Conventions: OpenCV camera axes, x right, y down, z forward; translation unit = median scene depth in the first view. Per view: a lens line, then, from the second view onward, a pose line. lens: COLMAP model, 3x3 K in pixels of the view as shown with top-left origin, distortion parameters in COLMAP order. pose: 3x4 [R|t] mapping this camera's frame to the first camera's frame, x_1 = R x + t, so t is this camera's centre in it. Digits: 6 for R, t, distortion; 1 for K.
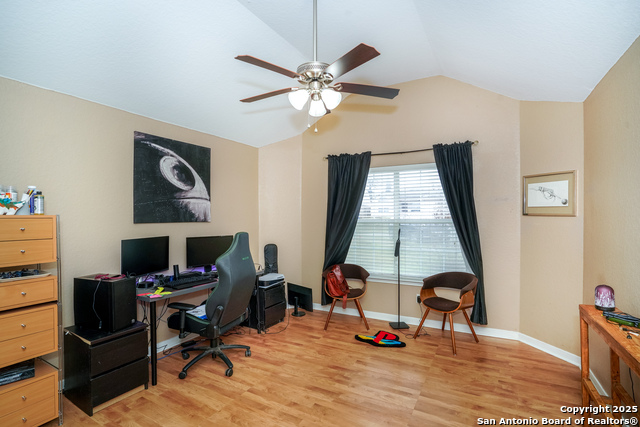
lens RADIAL K [[298.2, 0, 317.5], [0, 298.2, 211.8], [0, 0, 1]] dist [-0.070403, 0.028898]
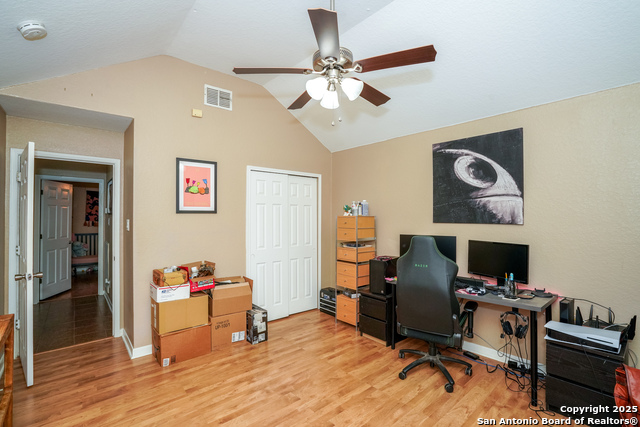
lens RADIAL K [[298.2, 0, 317.5], [0, 298.2, 211.8], [0, 0, 1]] dist [-0.070403, 0.028898]
pose [[-0.334023, -0.005895, -0.942547, 0.584118], [0.012817, 0.999860, -0.010795, 0.002500], [0.942478, -0.015687, -0.333900, 0.854267]]
